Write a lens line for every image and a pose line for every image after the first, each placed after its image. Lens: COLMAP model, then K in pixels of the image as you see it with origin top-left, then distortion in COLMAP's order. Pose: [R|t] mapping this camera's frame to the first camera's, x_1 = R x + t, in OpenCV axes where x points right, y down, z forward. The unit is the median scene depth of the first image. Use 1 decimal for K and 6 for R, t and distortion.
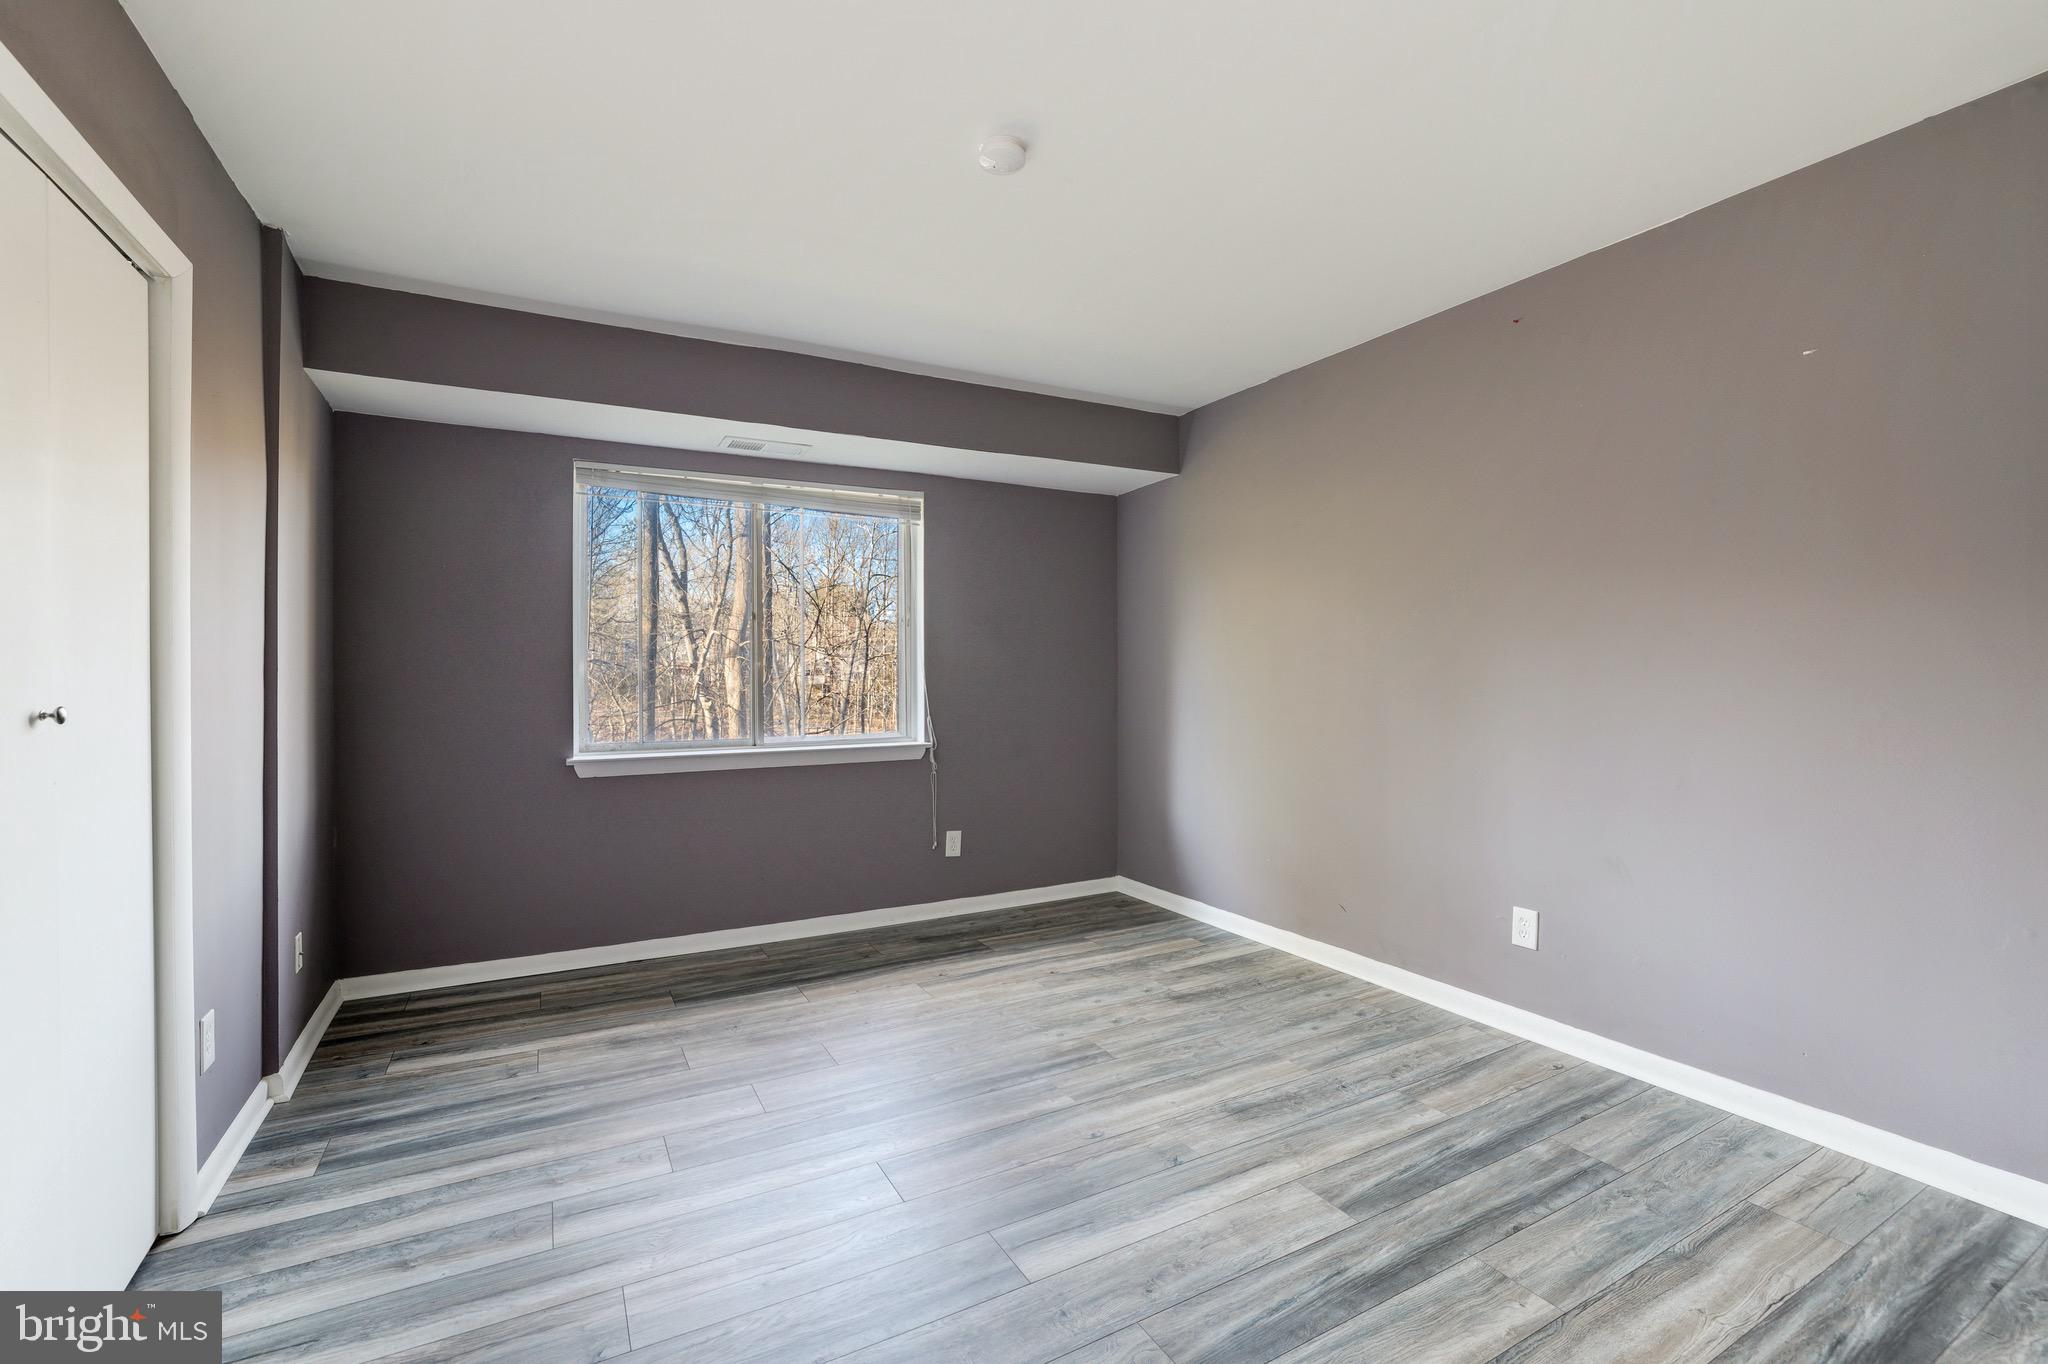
lens RADIAL K [[884.1, 0, 1022.7], [0, 884.1, 664.8], [0, 0, 1]] dist [-0.047546, 0.015862]
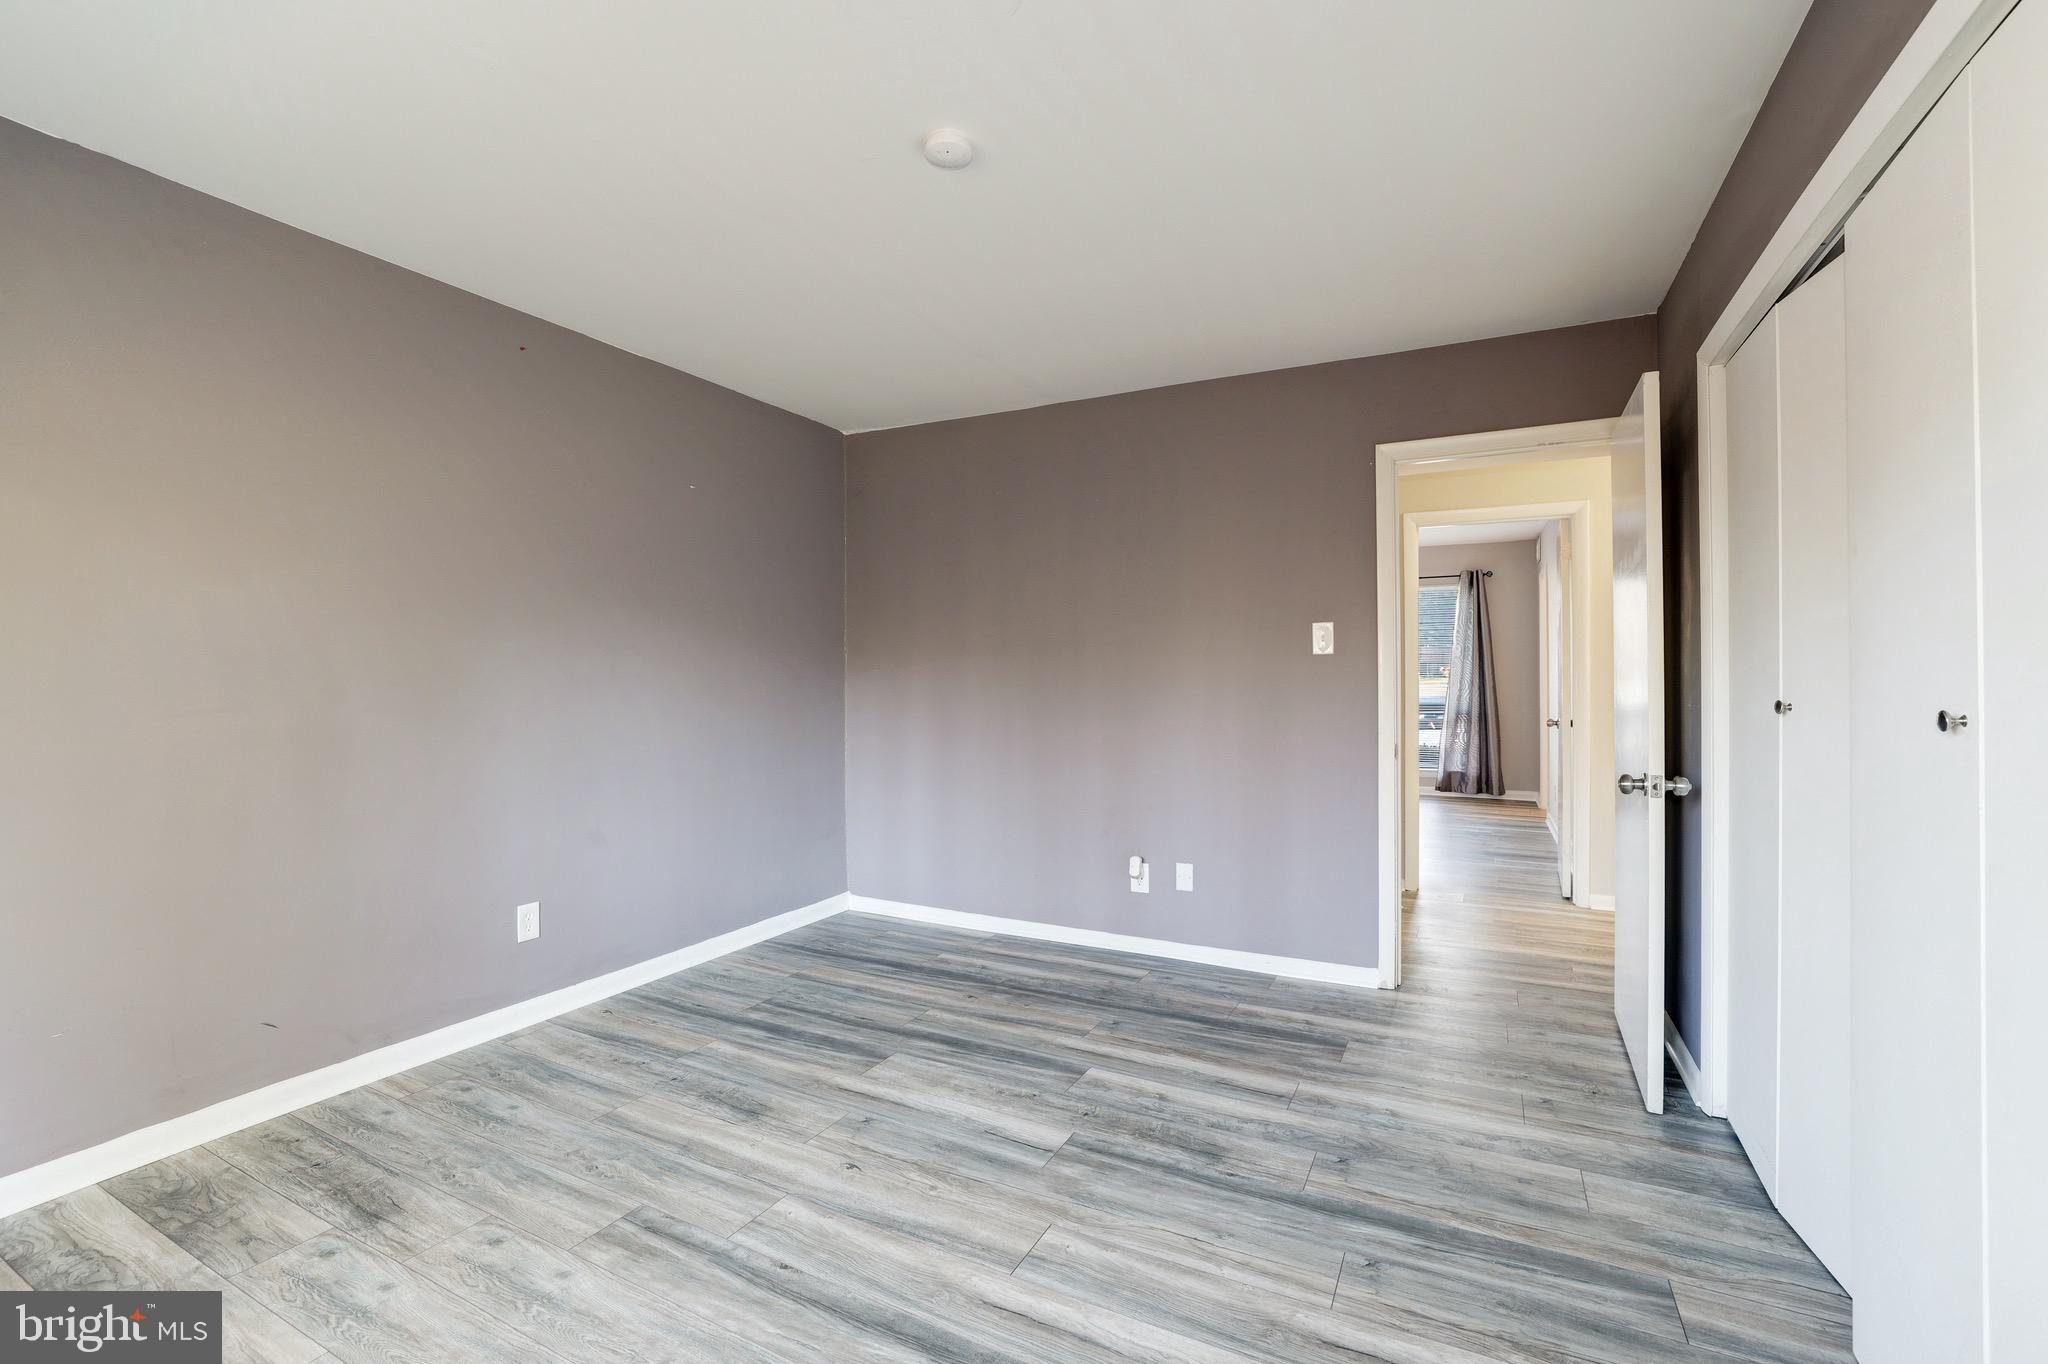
lens RADIAL K [[884.1, 0, 1018.5], [0, 884.1, 681.0], [0, 0, 1]] dist [-0.047546, 0.015862]
pose [[-0.551818, 0.002567, 0.833961, -0.613822], [-0.004118, 0.999975, -0.005803, 0.010322], [-0.833954, -0.006637, -0.551793, 1.039017]]
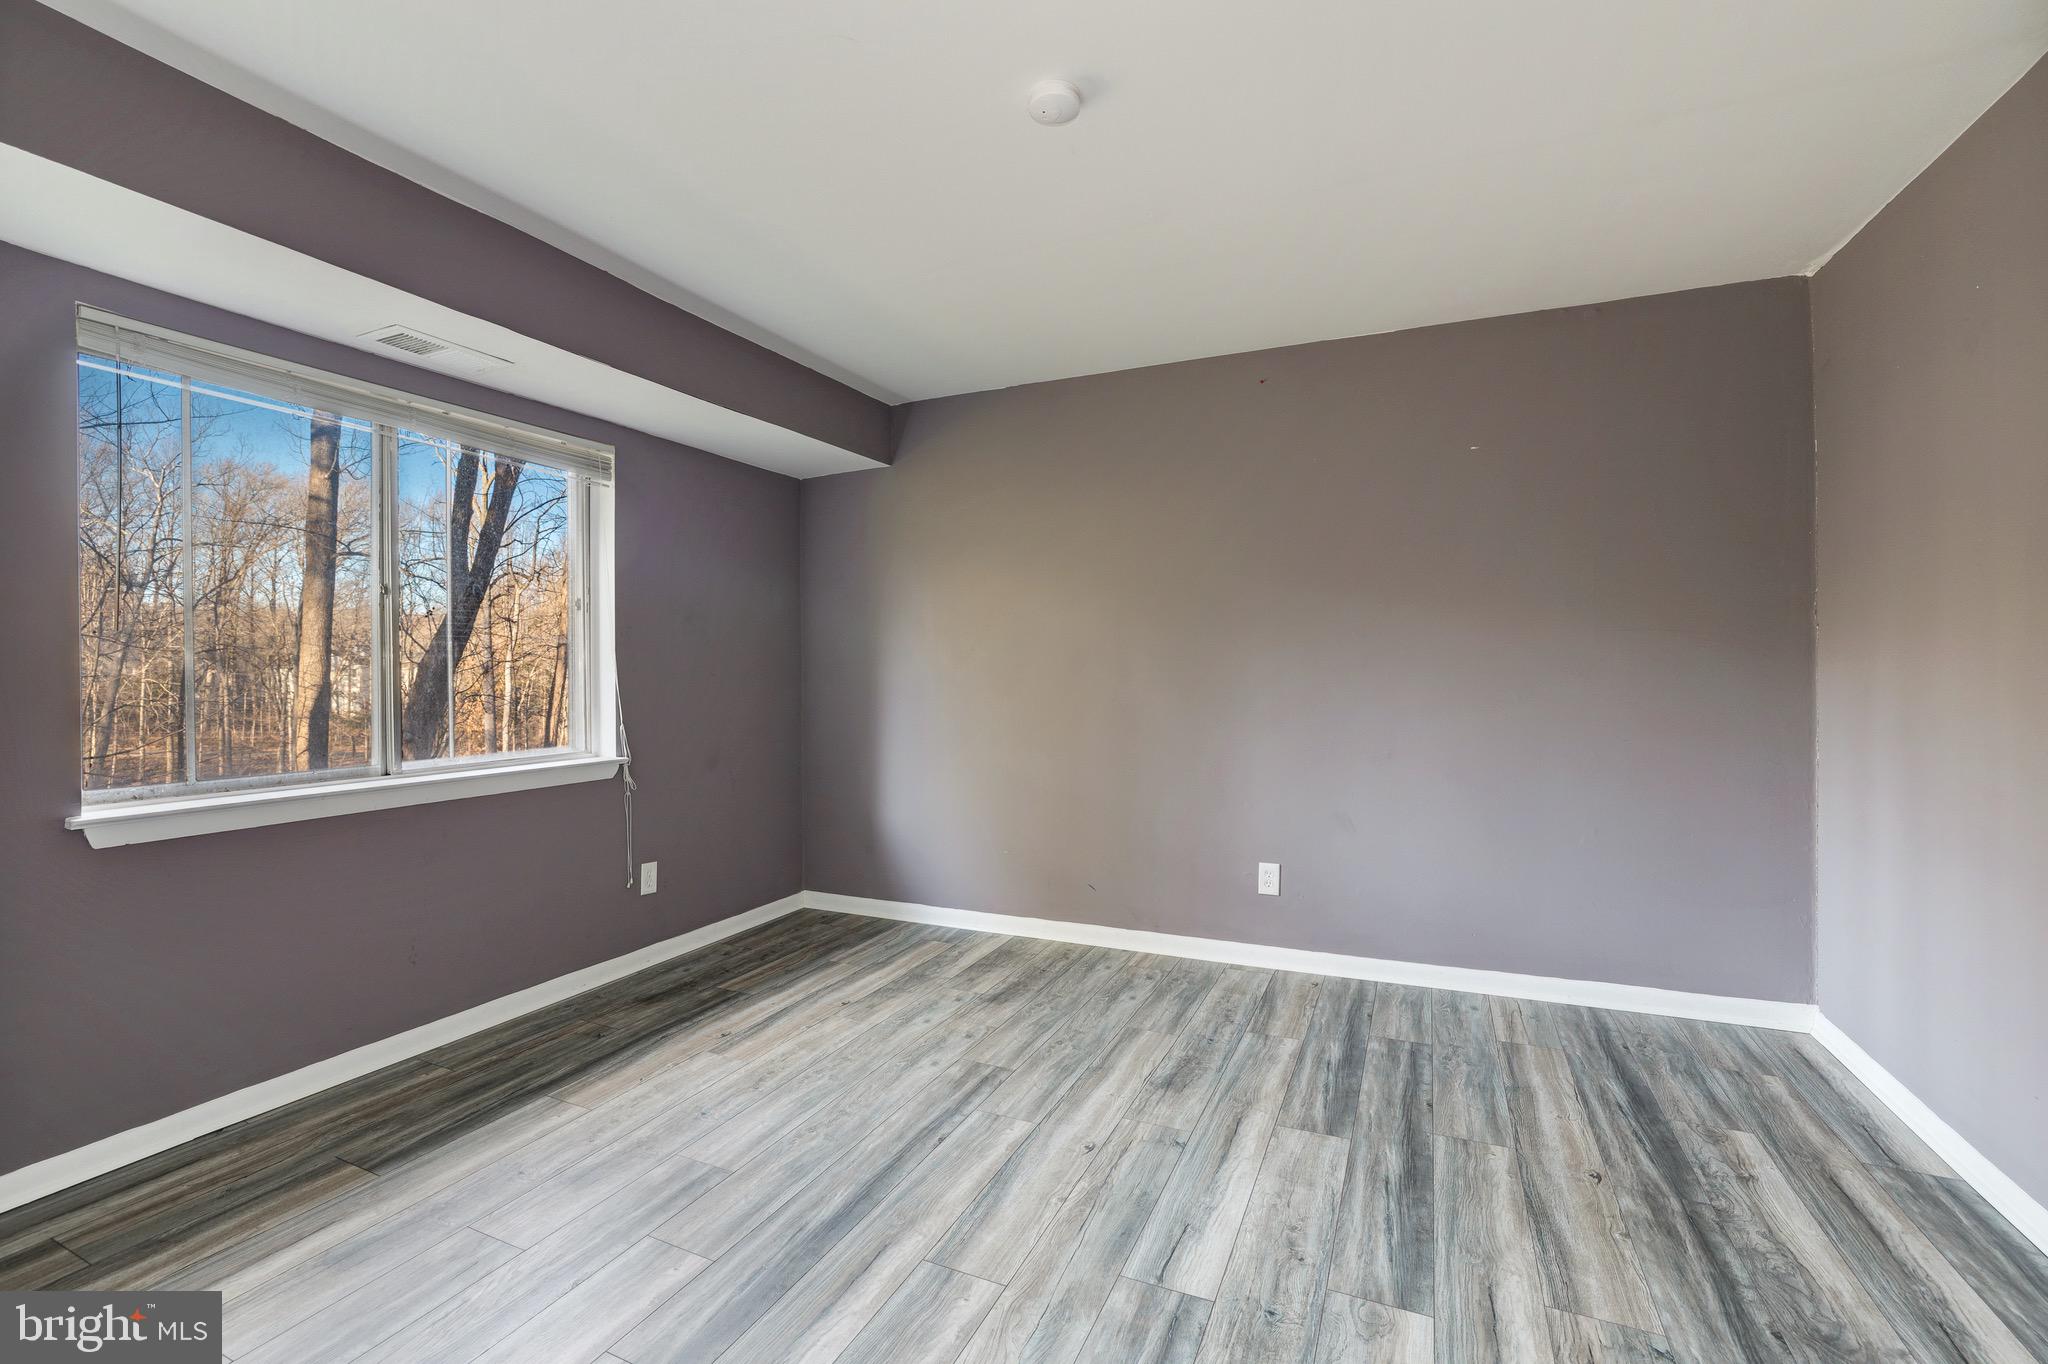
lens RADIAL K [[884.1, 0, 1024.6], [0, 884.1, 666.9], [0, 0, 1]] dist [-0.047546, 0.015862]
pose [[0.802782, 0.003164, 0.596264, -0.418190], [-0.004936, 0.999987, 0.001340, 0.003883], [-0.596252, -0.004019, 0.802787, 0.202457]]
